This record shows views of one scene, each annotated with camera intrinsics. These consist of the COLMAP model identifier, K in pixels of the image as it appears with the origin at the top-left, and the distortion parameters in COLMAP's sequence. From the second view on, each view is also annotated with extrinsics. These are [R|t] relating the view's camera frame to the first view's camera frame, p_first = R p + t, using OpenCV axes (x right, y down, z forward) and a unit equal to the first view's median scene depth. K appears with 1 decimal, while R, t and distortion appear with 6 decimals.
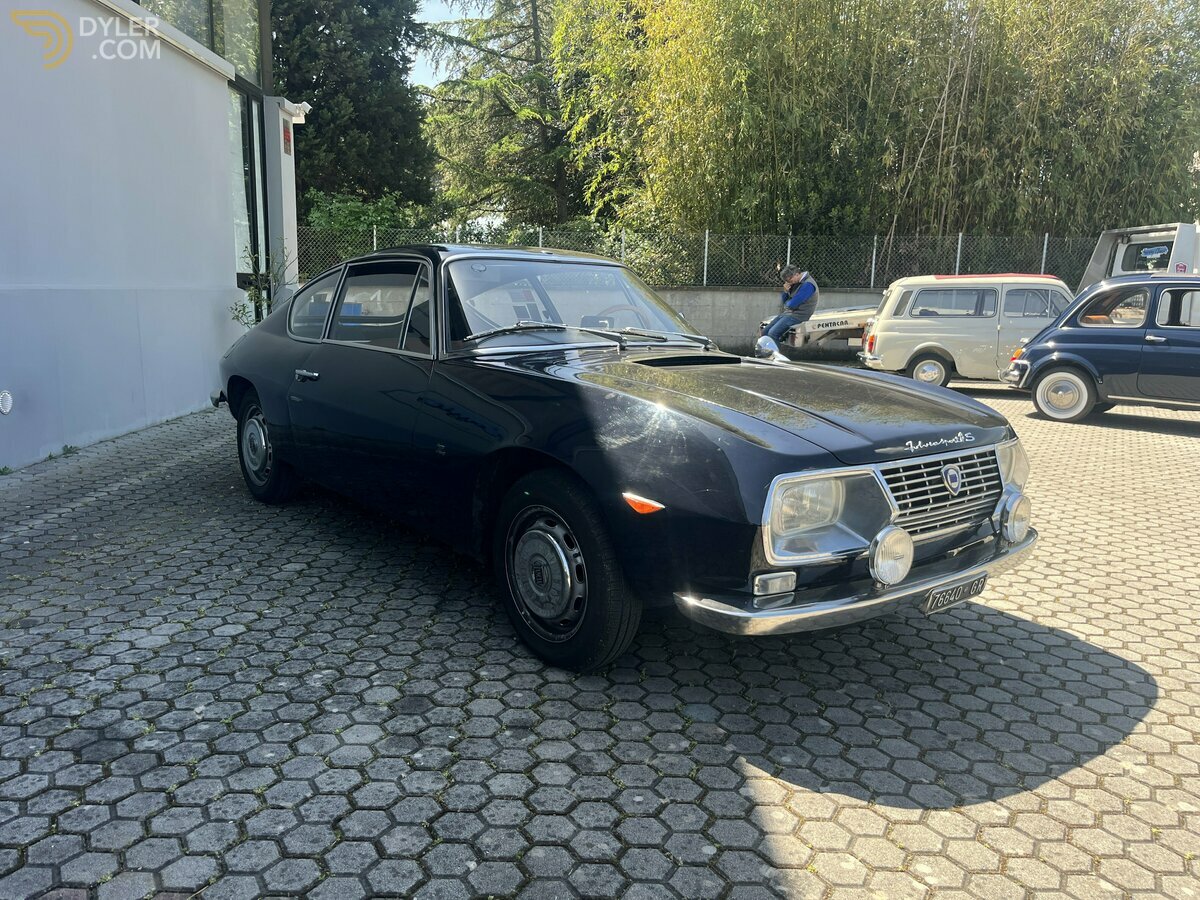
lens RADIAL K [[912.4, 0, 600.0], [0, 912.4, 450.0], [0, 0, 1]] dist [0.054016, -0.074714]
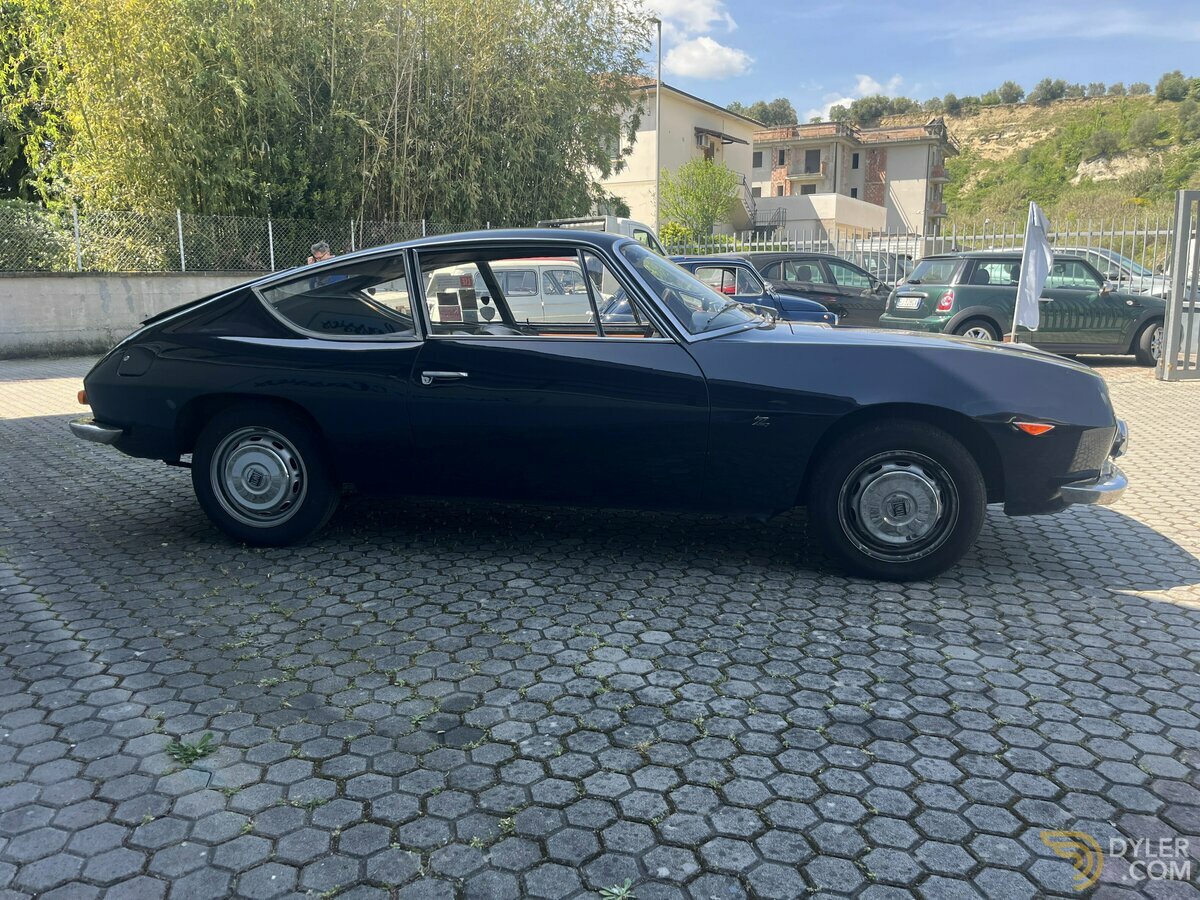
lens RADIAL K [[912.4, 0, 600.0], [0, 912.4, 450.0], [0, 0, 1]] dist [0.054016, -0.074714]
pose [[0.741696, -0.144601, 0.654964, -1.051038], [0.134618, 0.988708, 0.065839, -0.063042], [-0.657088, 0.039337, 0.752787, 0.335532]]
